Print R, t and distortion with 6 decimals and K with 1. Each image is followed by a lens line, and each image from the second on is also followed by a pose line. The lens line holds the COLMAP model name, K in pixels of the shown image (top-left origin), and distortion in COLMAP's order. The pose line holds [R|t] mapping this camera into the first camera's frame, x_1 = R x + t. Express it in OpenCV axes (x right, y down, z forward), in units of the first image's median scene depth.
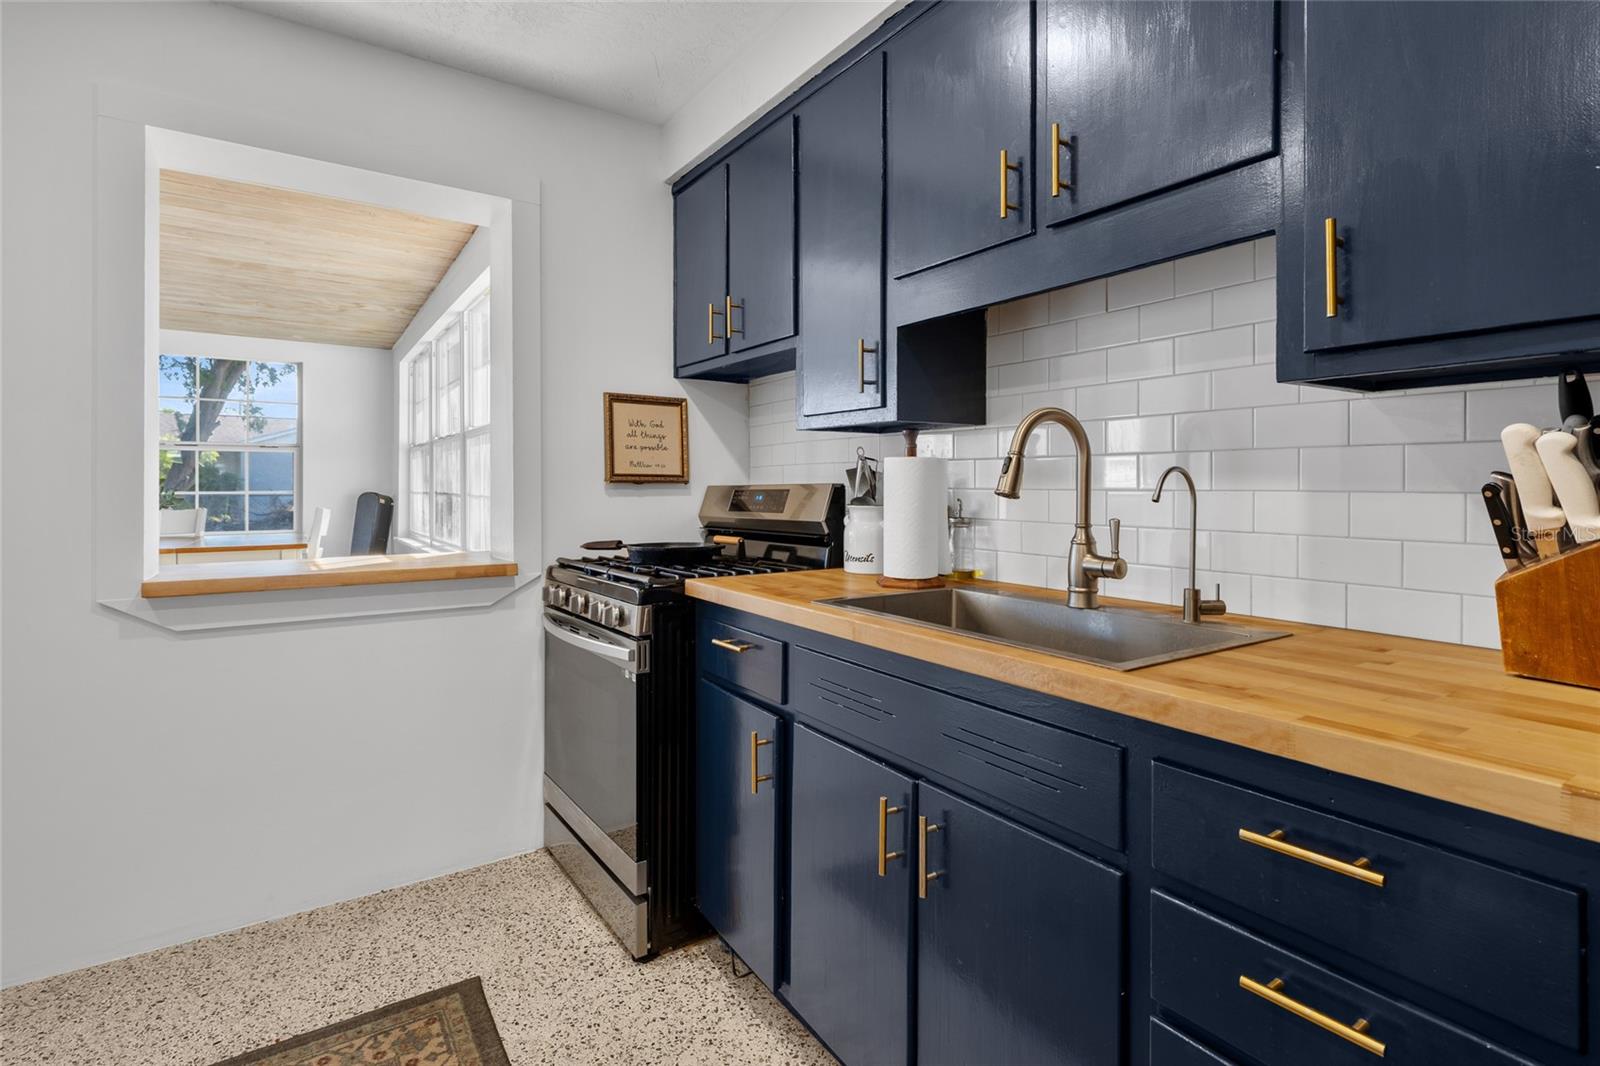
lens RADIAL K [[770.7, 0, 805.9], [0, 770.7, 487.9], [0, 0, 1]] dist [-0.000468, 0.000258]
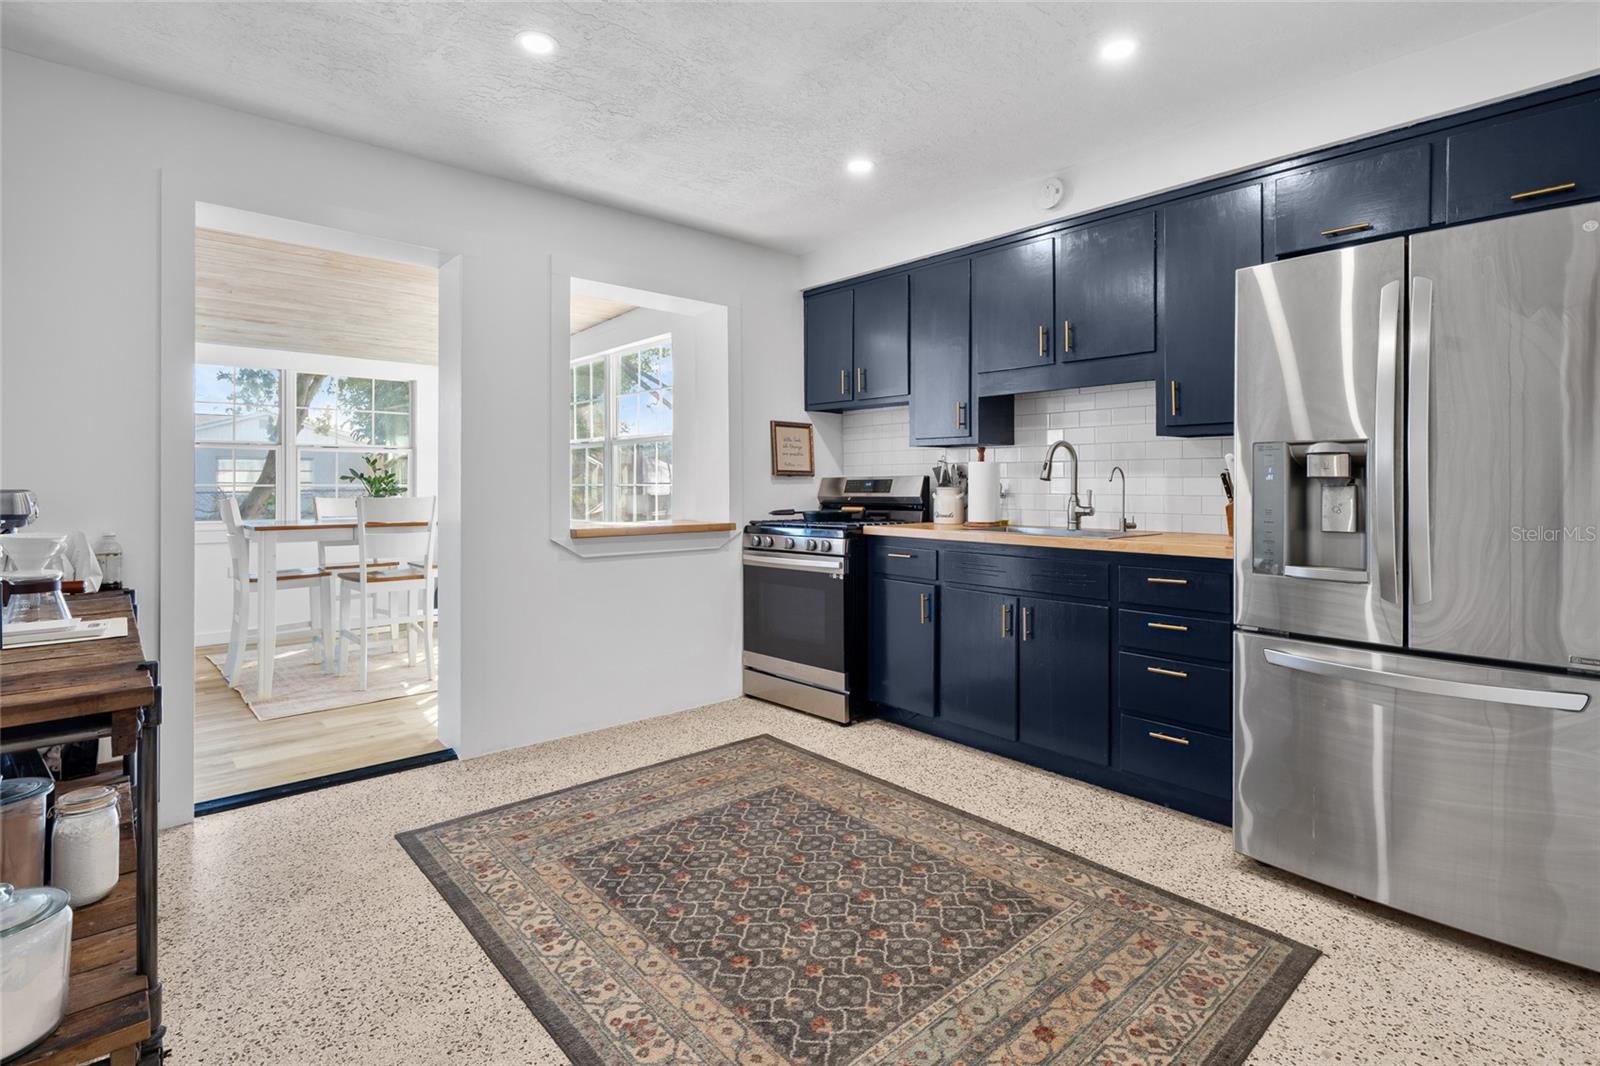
lens RADIAL K [[774.2, 0, 807.5], [0, 774.2, 480.9], [0, 0, 1]] dist [-0.000539, 0.000363]
pose [[0.990563, -0.000623, 0.137056, -0.508943], [0.001526, 0.999978, -0.006487, 0.018951], [-0.137049, 0.006635, 0.990542, -0.794418]]
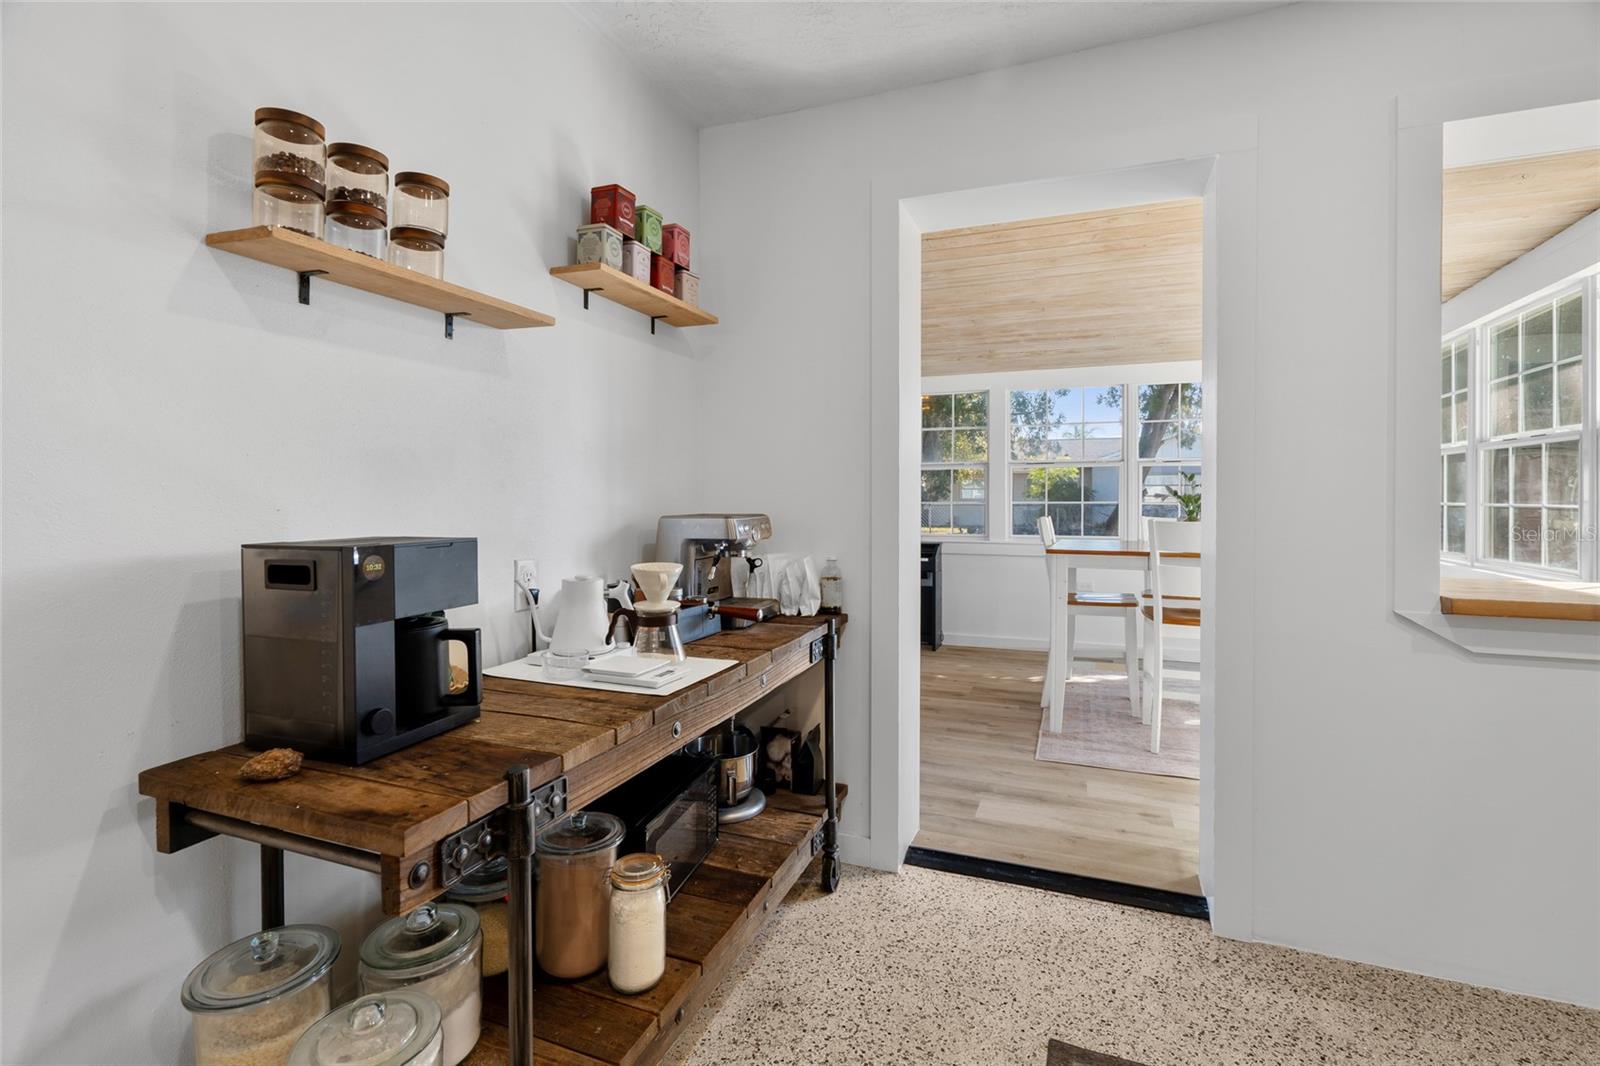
lens RADIAL K [[735.2, 0, 800.1], [0, 735.2, 502.2], [0, 0, 1]] dist [0.001038, 0.000386]
pose [[0.557882, 0.003419, -0.829913, -0.491729], [0.000299, 0.999991, 0.004321, -0.000171], [0.829920, -0.002659, 0.557876, -0.166405]]
